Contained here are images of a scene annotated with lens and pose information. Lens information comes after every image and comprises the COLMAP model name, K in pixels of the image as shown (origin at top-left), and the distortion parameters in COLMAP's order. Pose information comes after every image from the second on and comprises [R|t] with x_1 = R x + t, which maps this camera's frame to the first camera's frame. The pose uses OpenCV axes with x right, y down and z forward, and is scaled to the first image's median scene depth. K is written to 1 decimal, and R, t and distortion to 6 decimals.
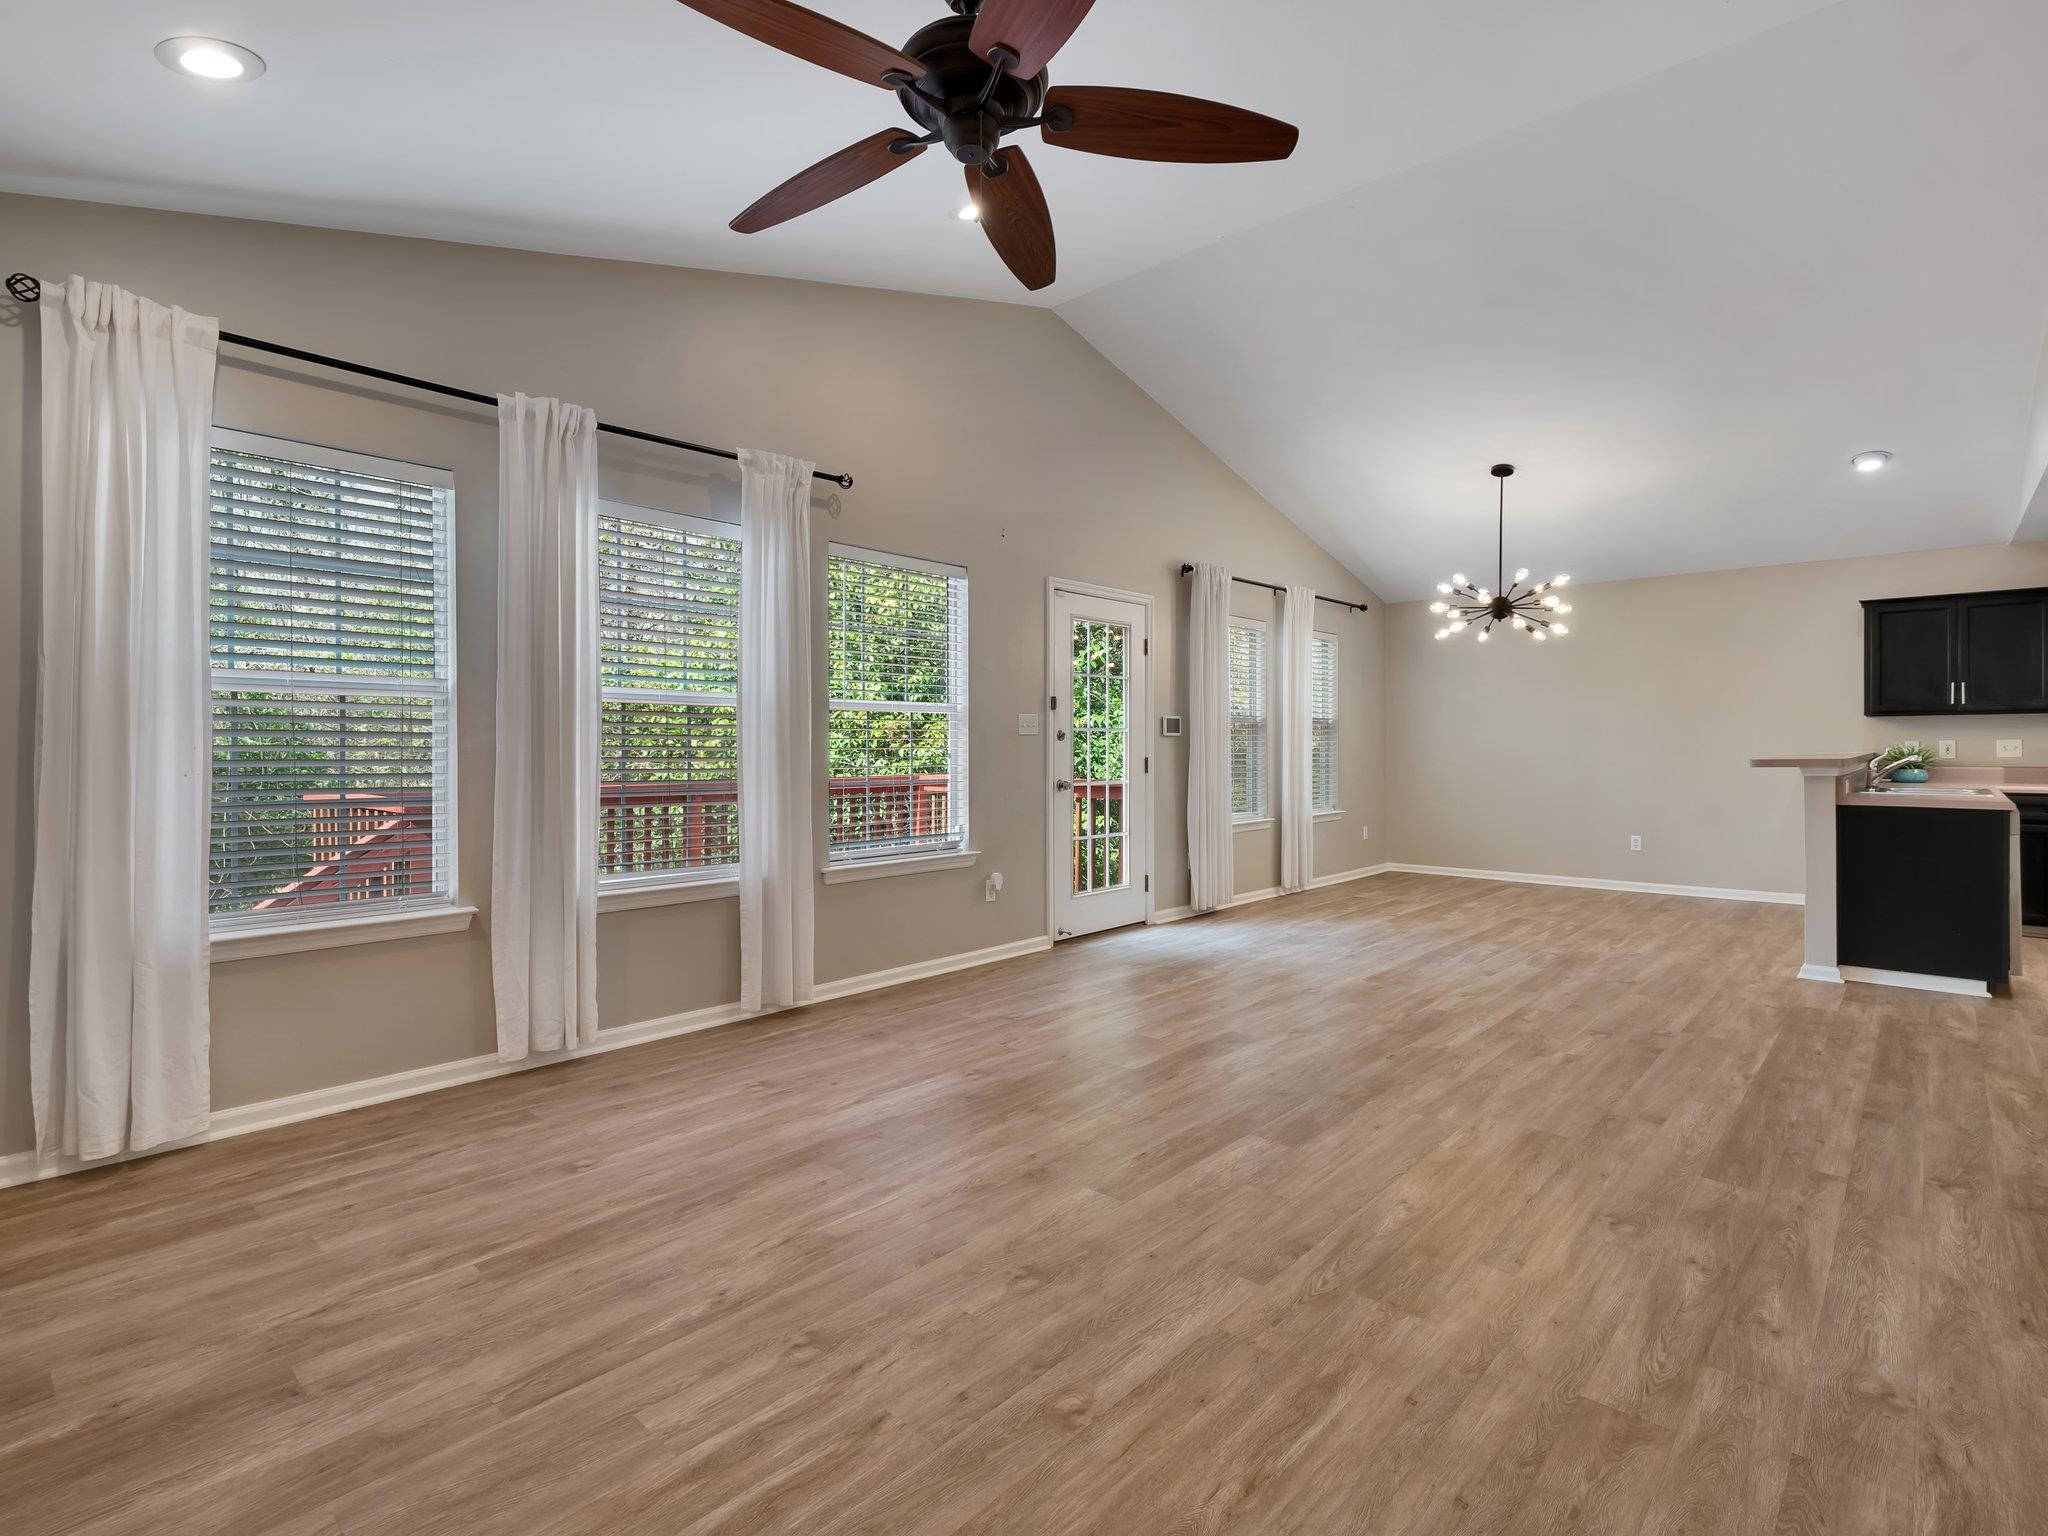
lens RADIAL K [[1004.9, 0, 1032.2], [0, 1004.9, 740.1], [0, 0, 1]] dist [0.005751, -0.005859]
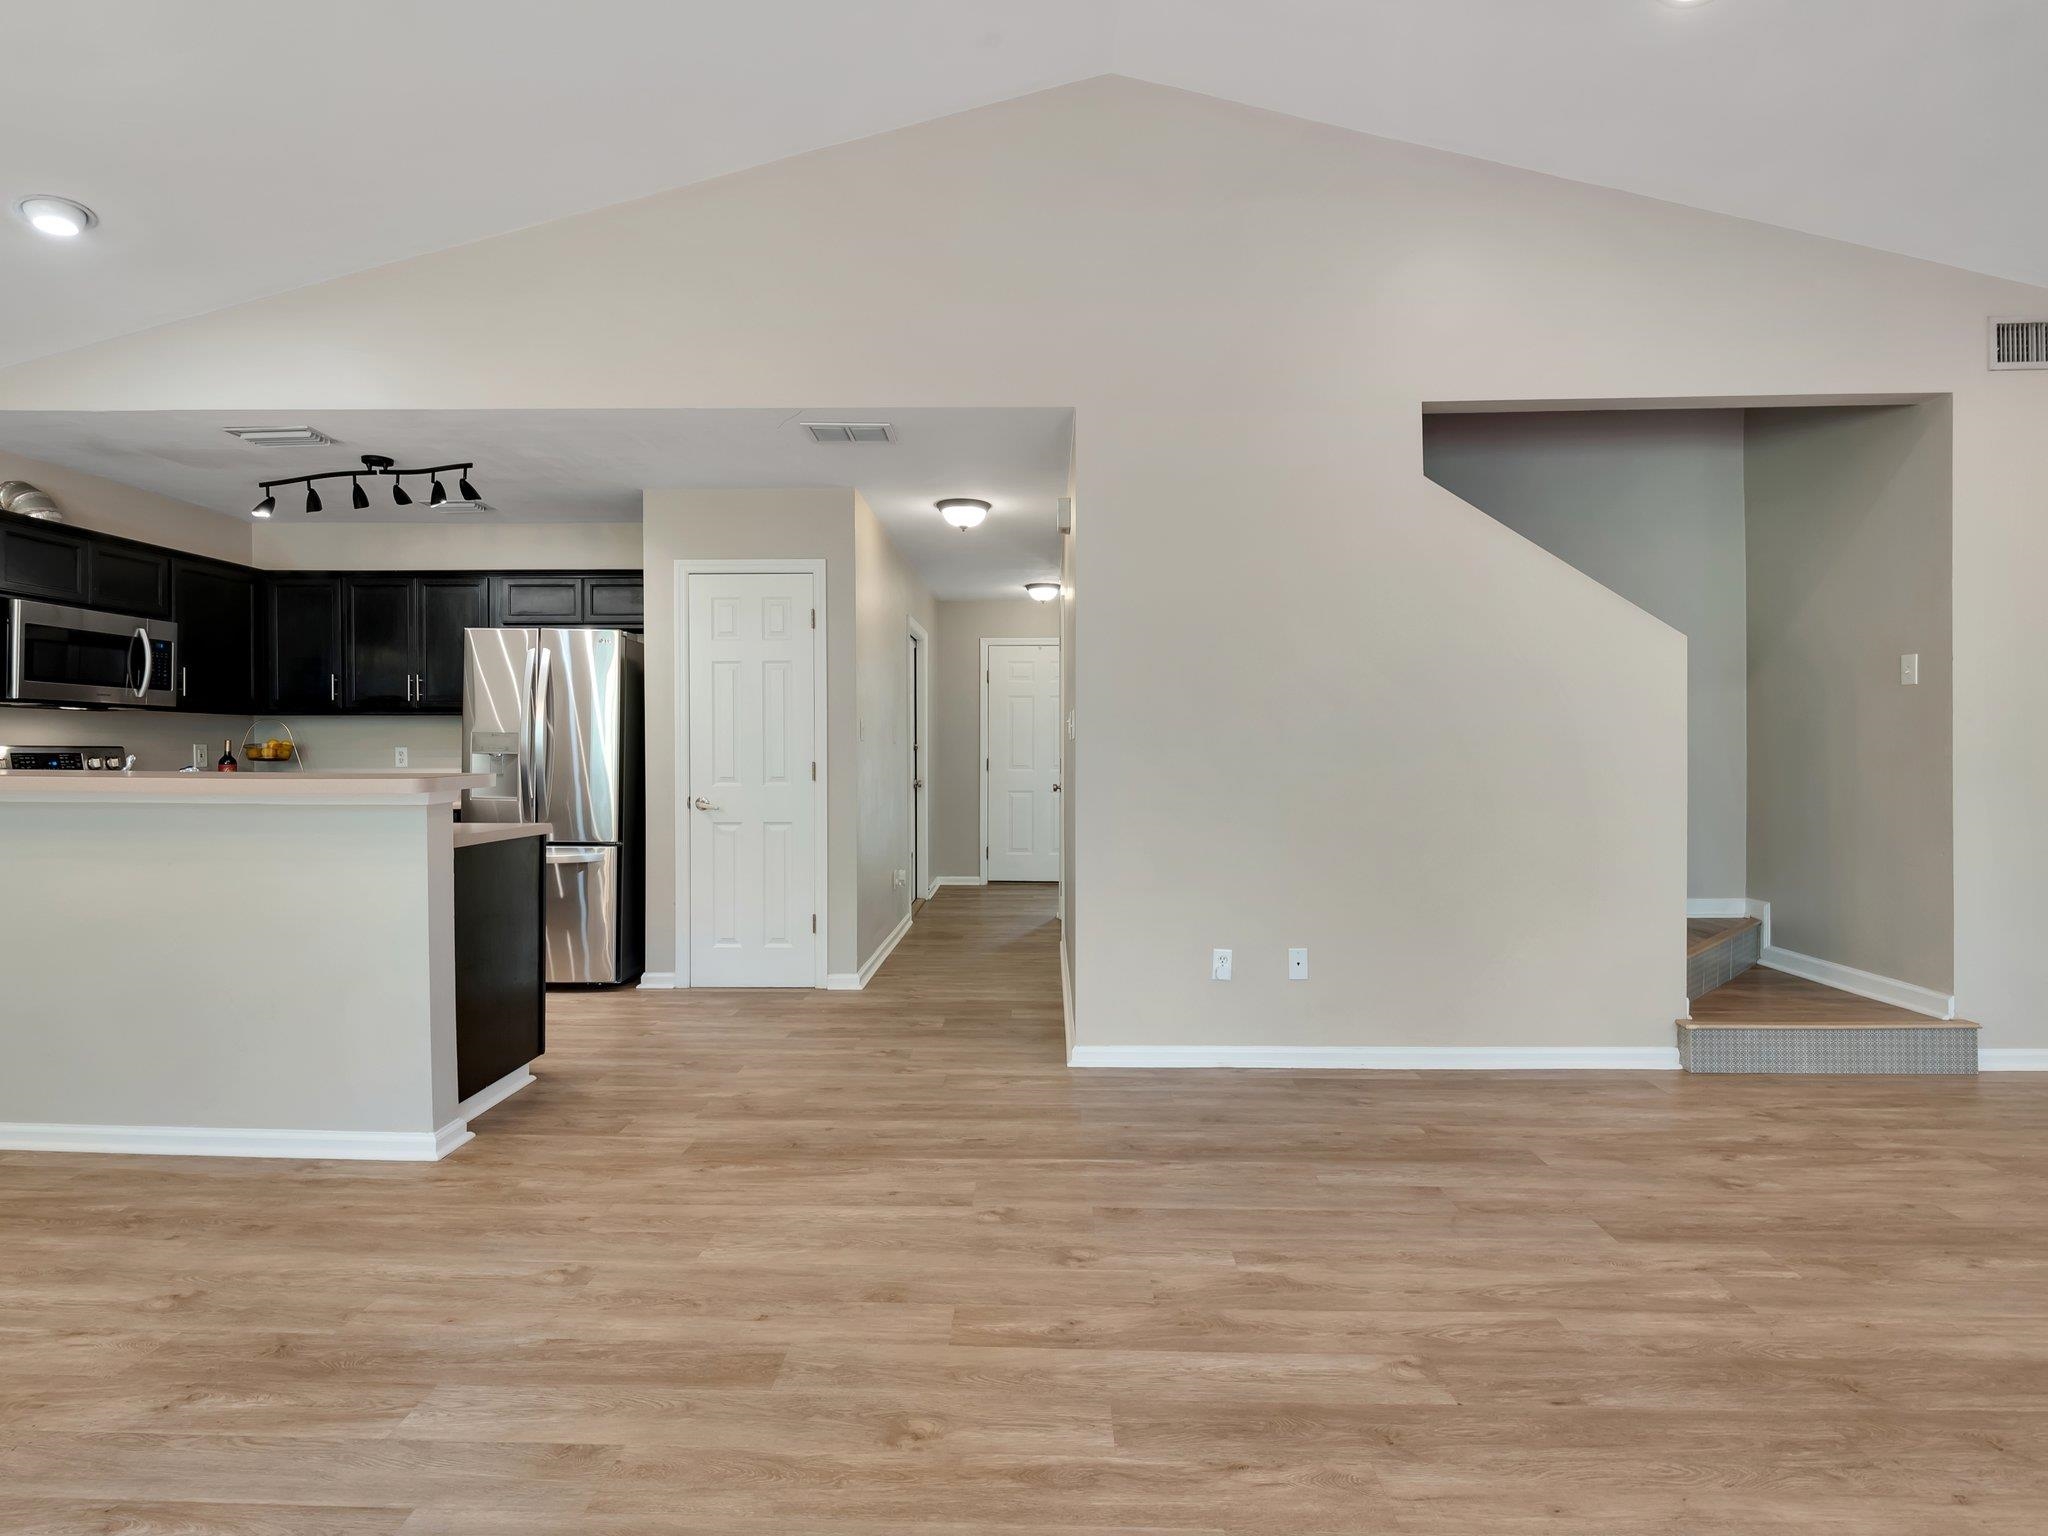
lens RADIAL K [[1004.9, 0, 1013.7], [0, 1004.9, 753.5], [0, 0, 1]] dist [0.005751, -0.005859]
pose [[-0.642255, 0.001100, 0.766490, 0.186054], [-0.003687, 0.999983, -0.004525, 0.012899], [-0.766482, -0.005732, -0.642240, 1.756491]]
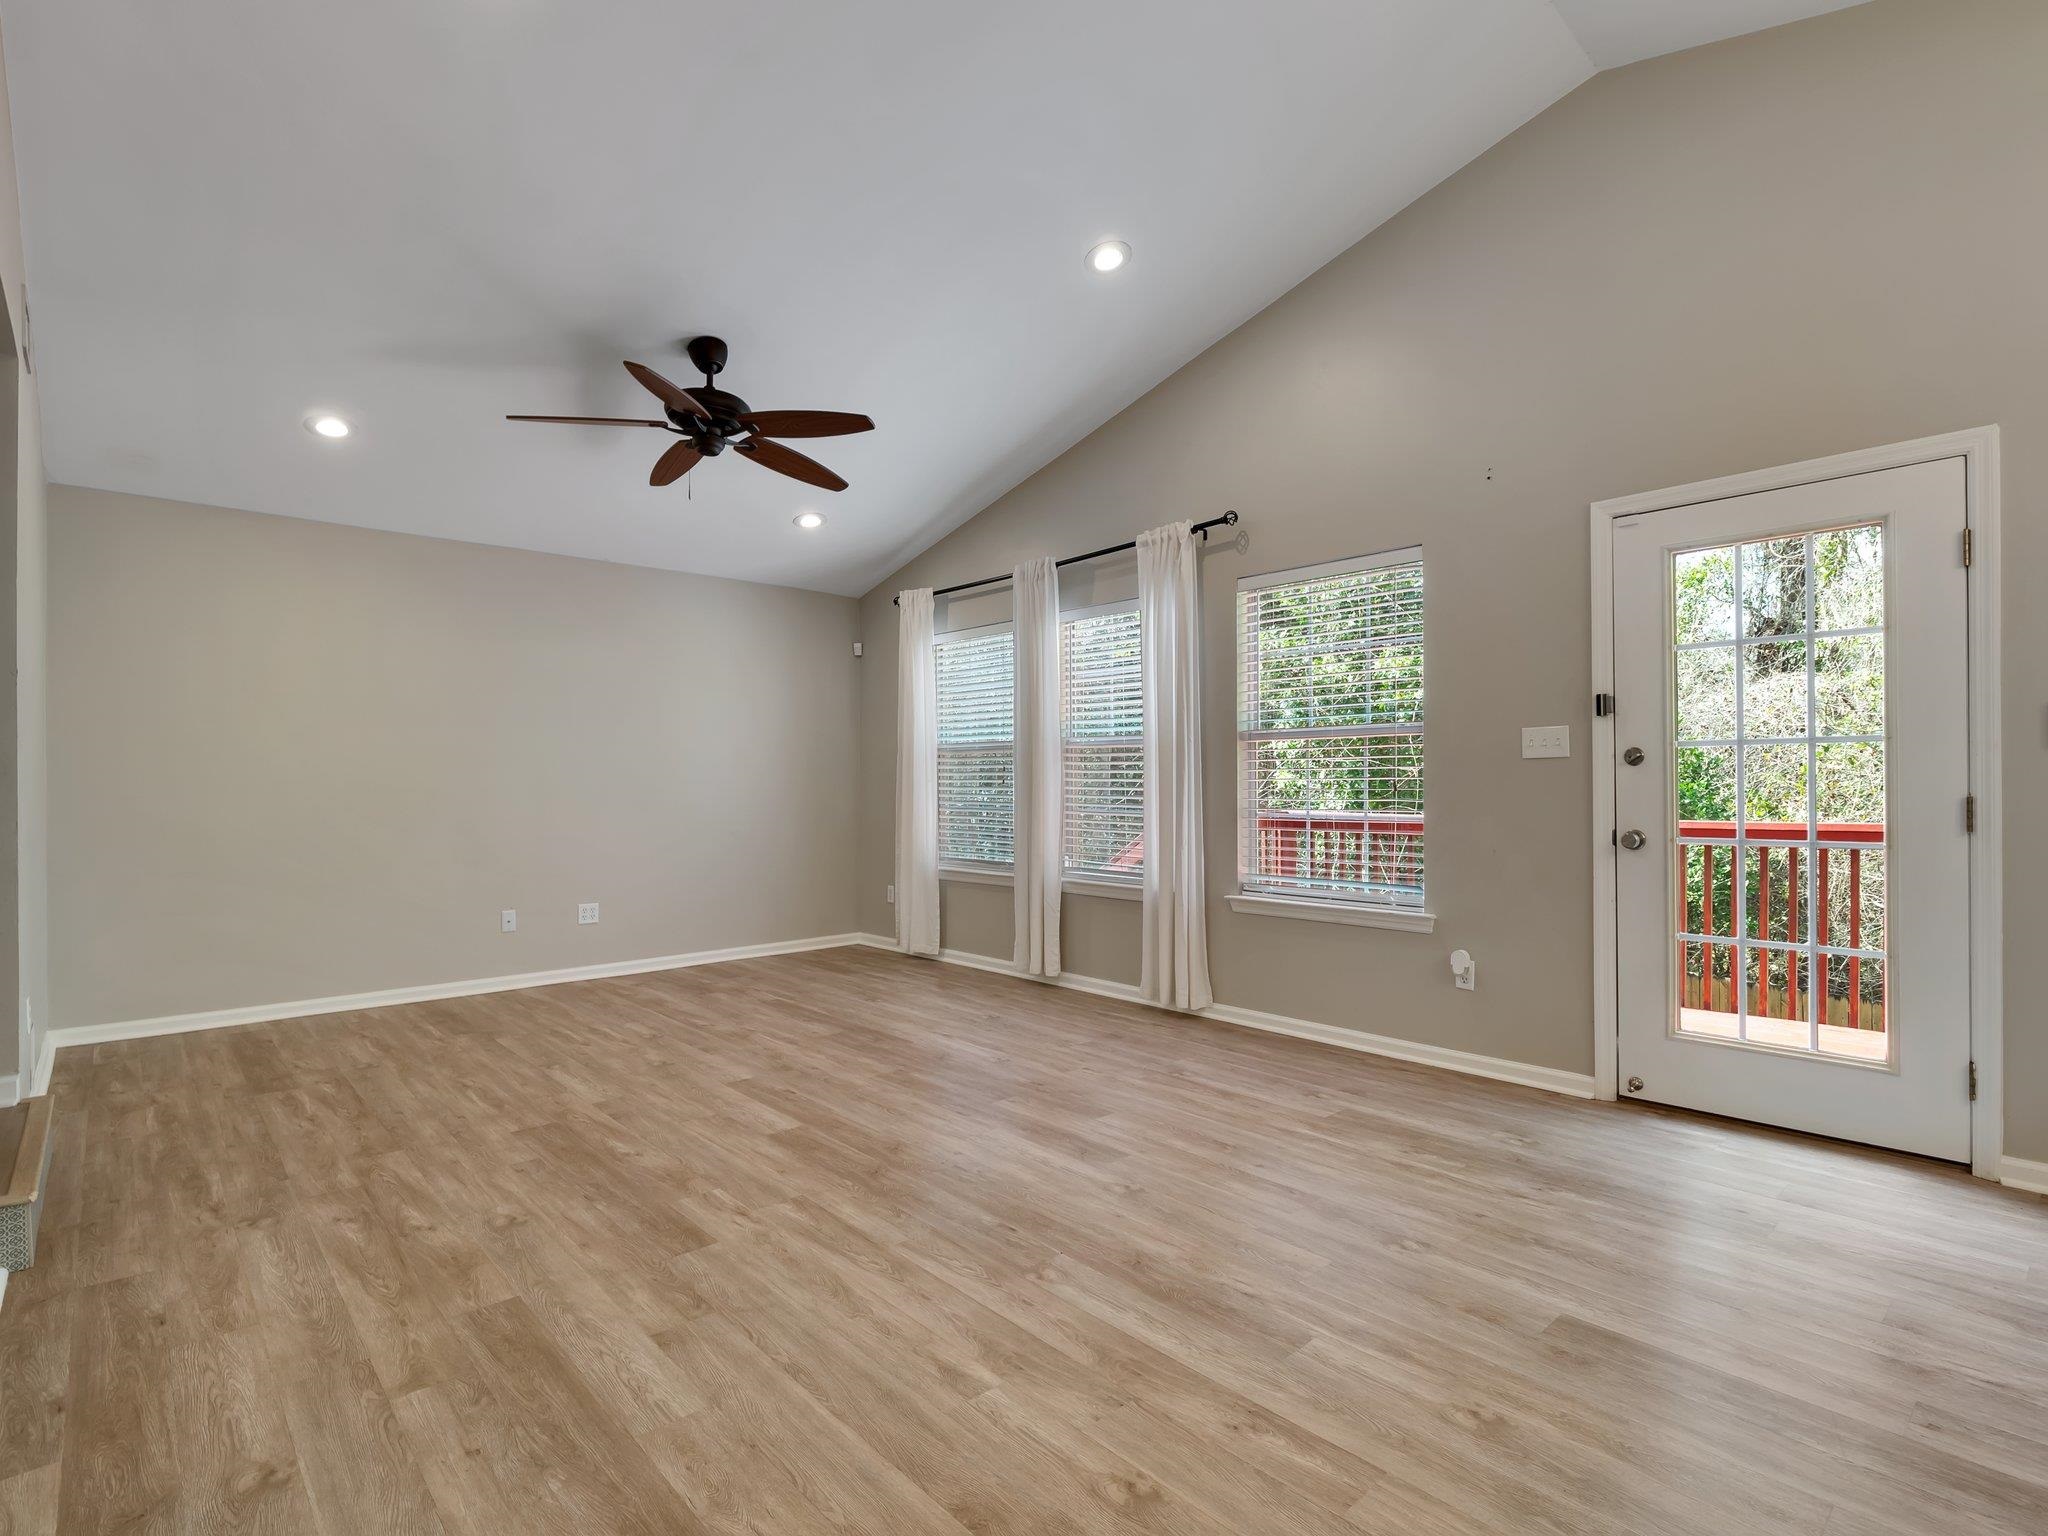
lens RADIAL K [[1004.9, 0, 1009.6], [0, 1004.9, 793.3], [0, 0, 1]] dist [0.005751, -0.005859]
pose [[-0.111267, 0.011411, -0.993725, 1.212293], [0.012192, 0.999875, 0.010117, 0.011004], [0.993716, -0.010990, -0.111392, 1.260723]]
